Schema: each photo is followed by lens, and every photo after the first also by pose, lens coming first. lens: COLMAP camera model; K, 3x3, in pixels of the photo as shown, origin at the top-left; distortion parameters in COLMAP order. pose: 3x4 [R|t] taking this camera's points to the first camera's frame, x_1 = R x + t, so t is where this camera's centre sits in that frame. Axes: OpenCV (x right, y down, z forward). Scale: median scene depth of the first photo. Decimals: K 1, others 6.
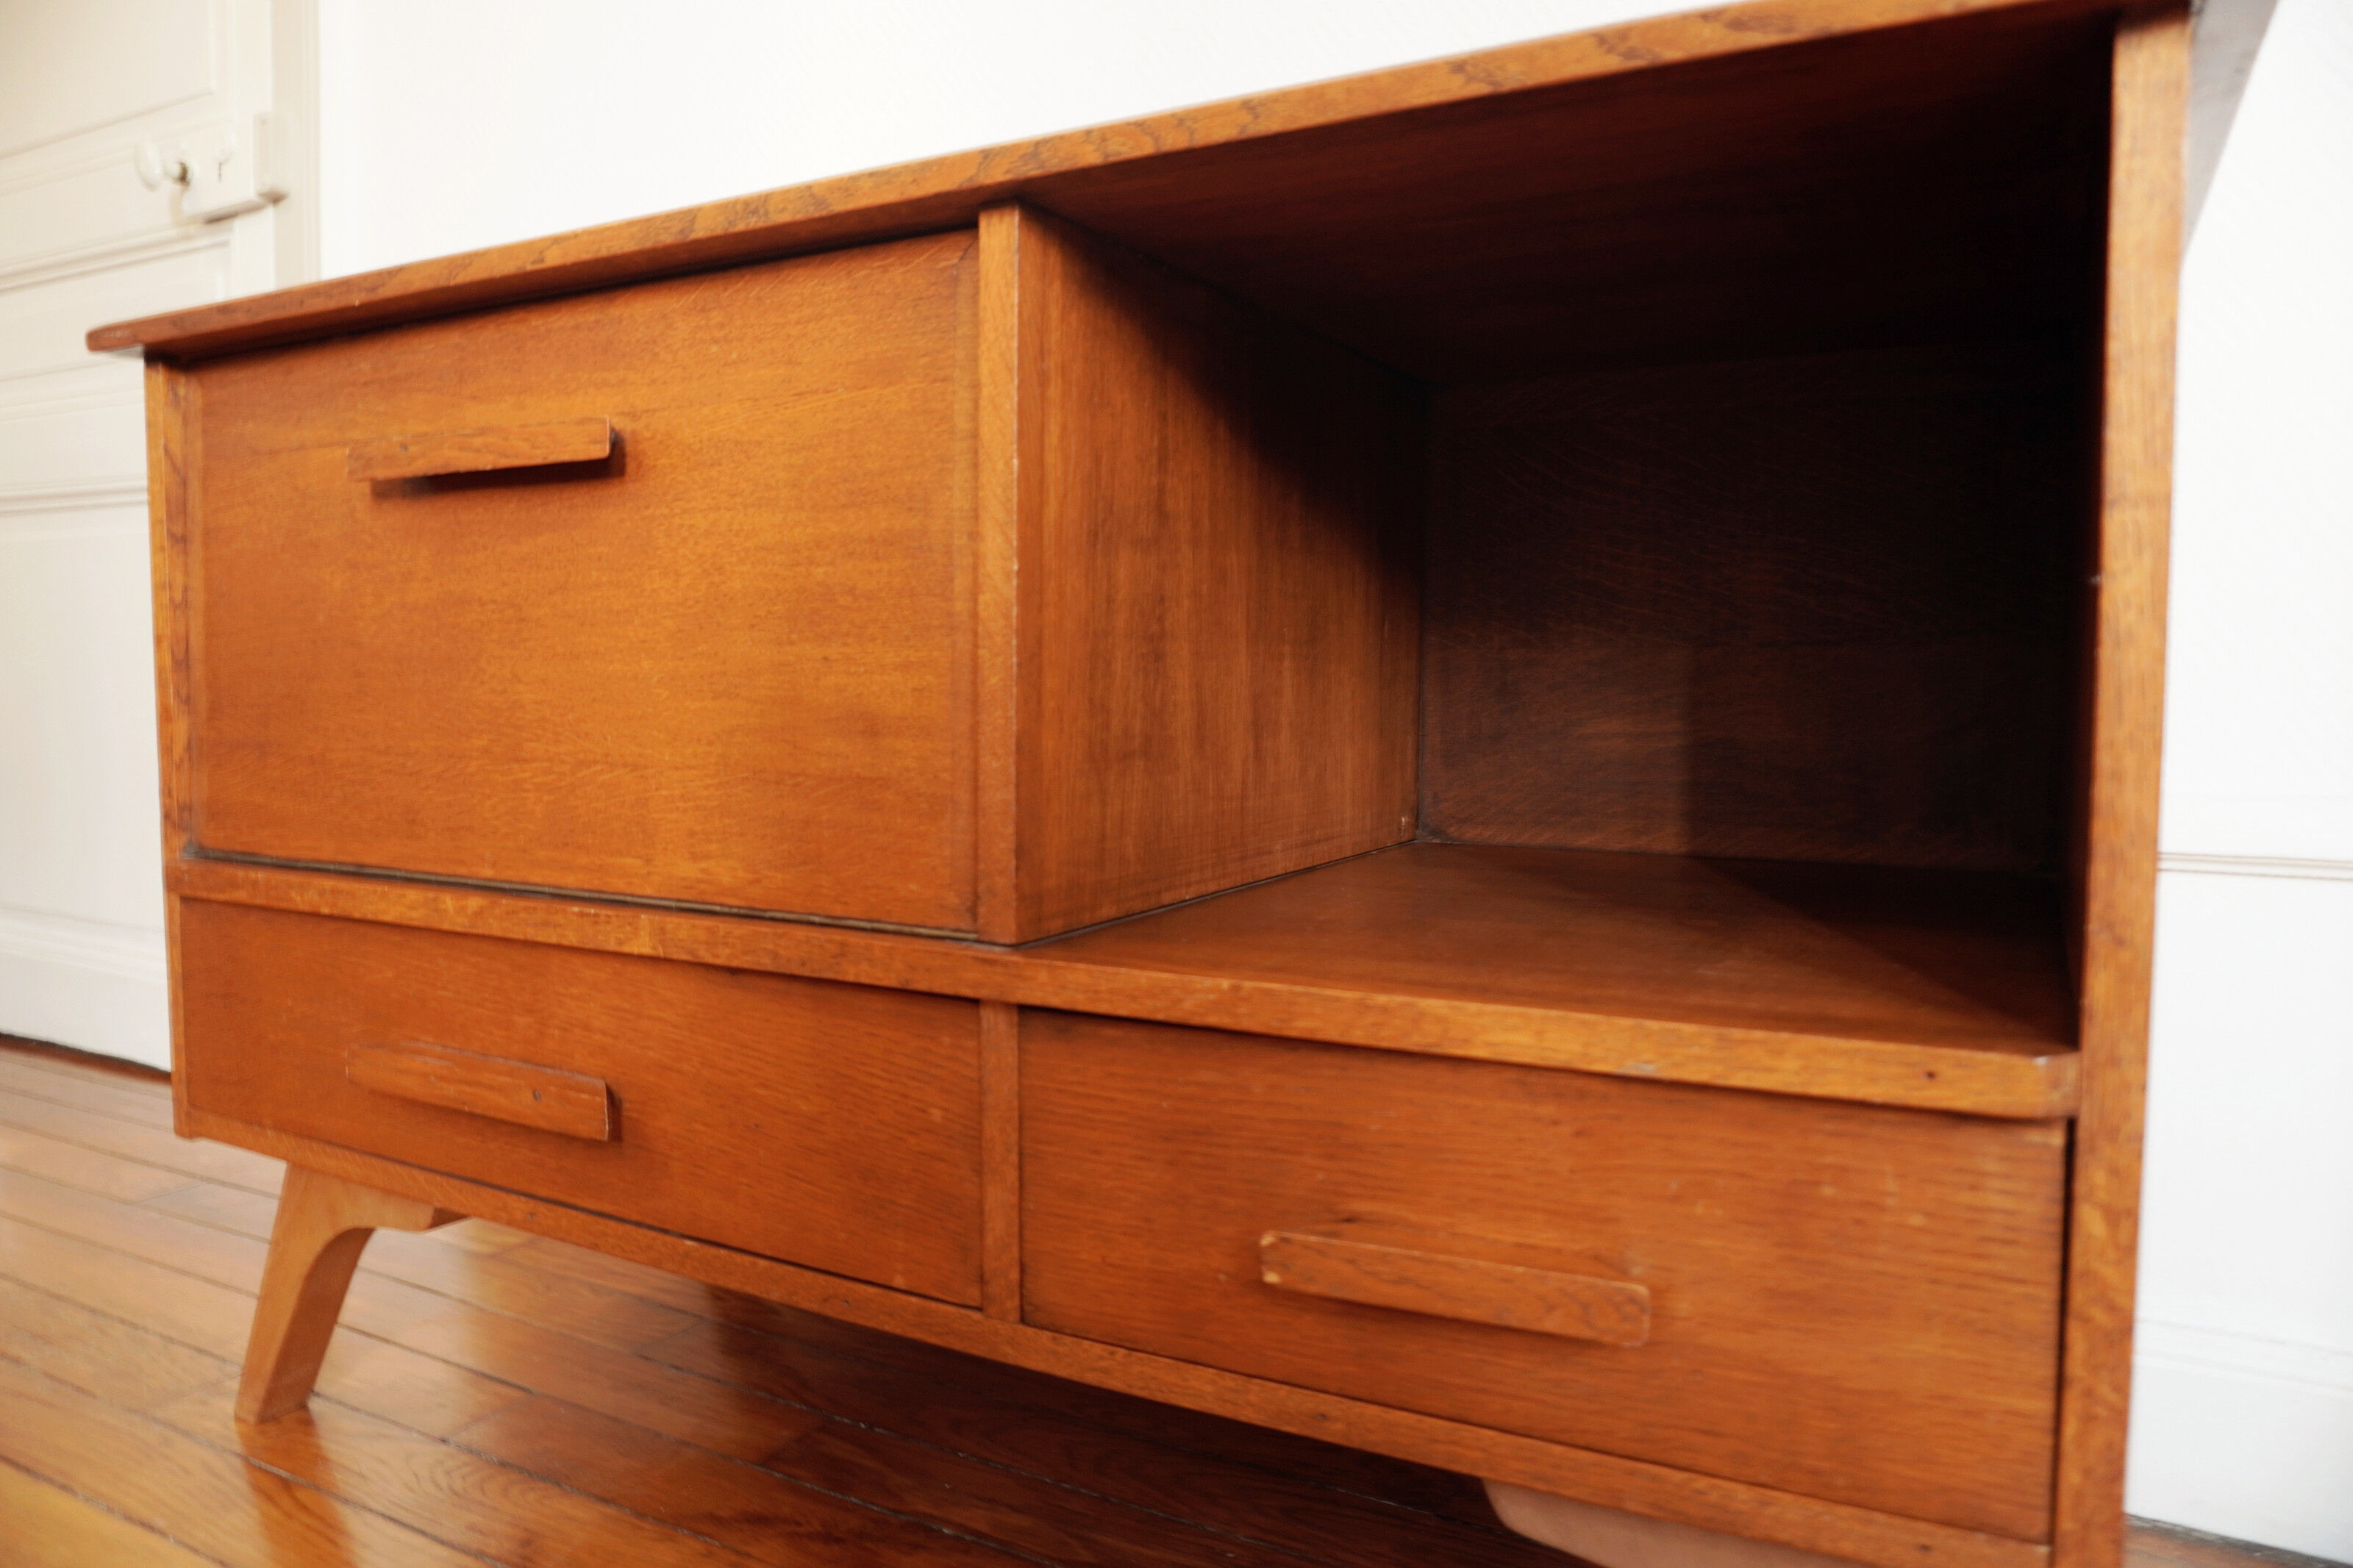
lens RADIAL K [[1589.3, 0, 1177.8], [0, 1589.3, 799.4], [0, 0, 1]] dist [-0.042309, 0.033123]
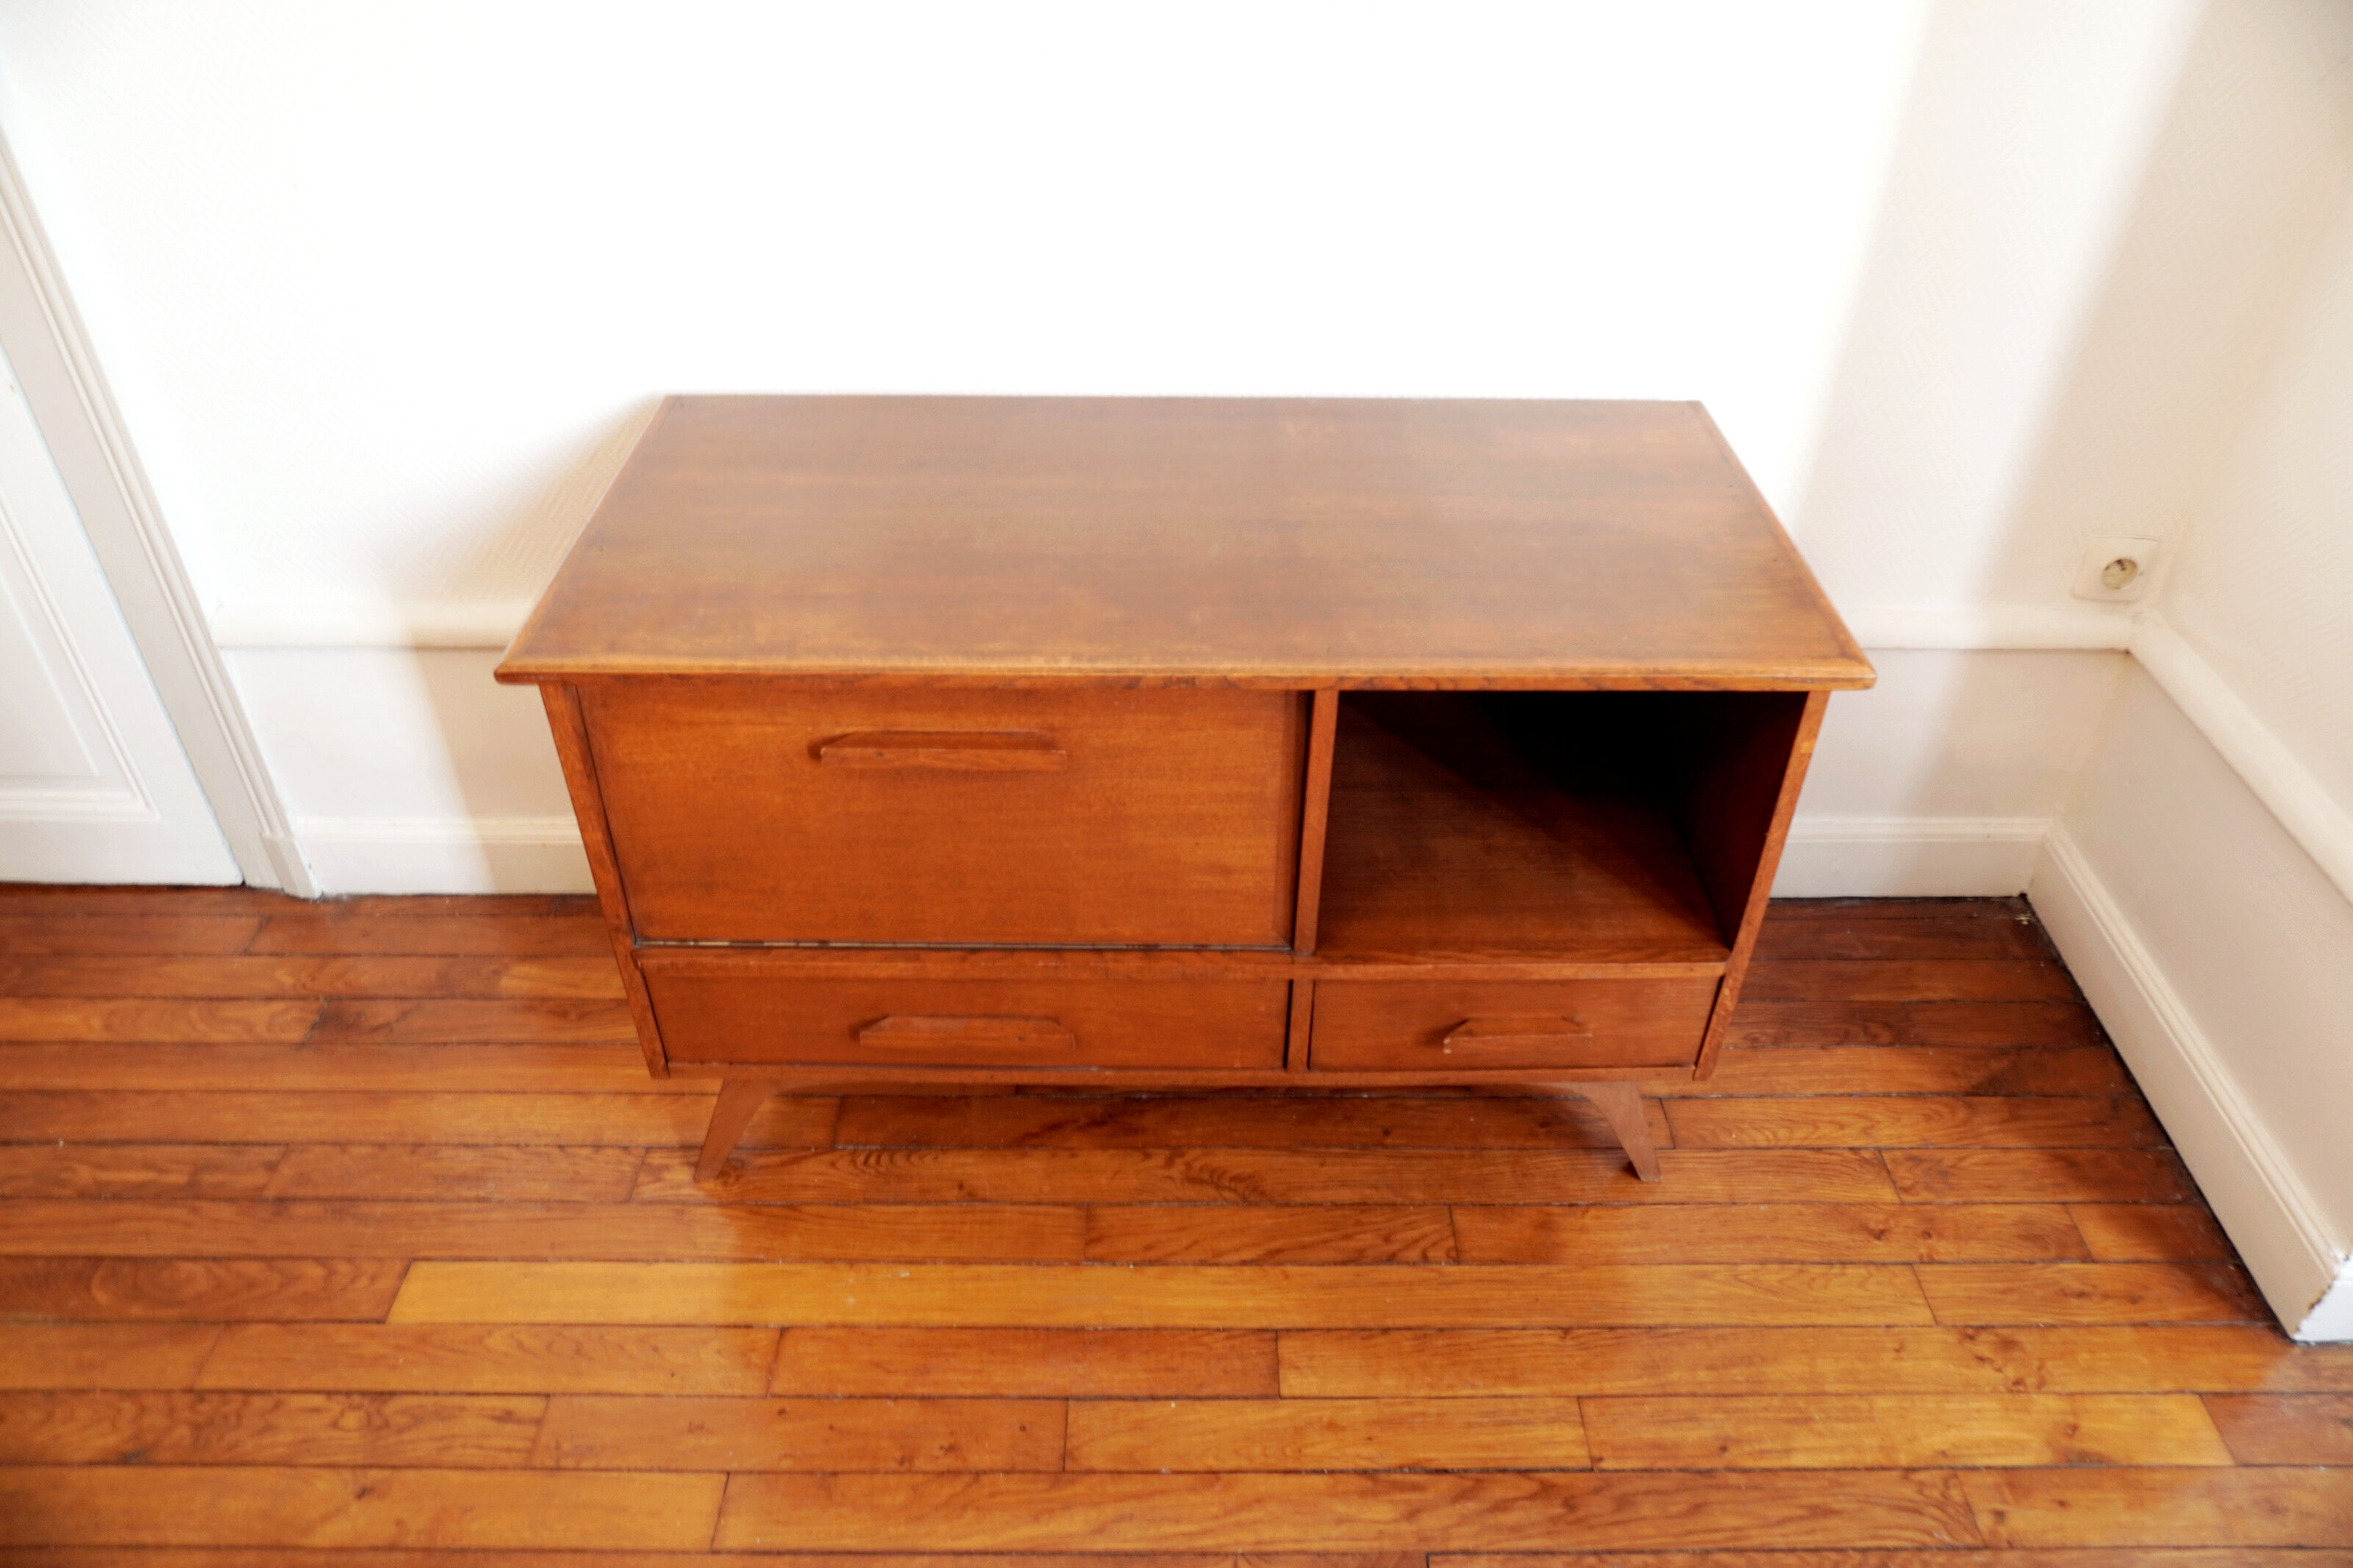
lens RADIAL K [[1589.3, 0, 1174.6], [0, 1589.3, 794.4], [0, 0, 1]] dist [-0.042309, 0.033123]
pose [[0.870384, -0.297569, 0.392281, -0.914748], [0.031215, 0.828460, 0.559178, -1.132999], [-0.491383, -0.474454, 0.730367, -0.356085]]
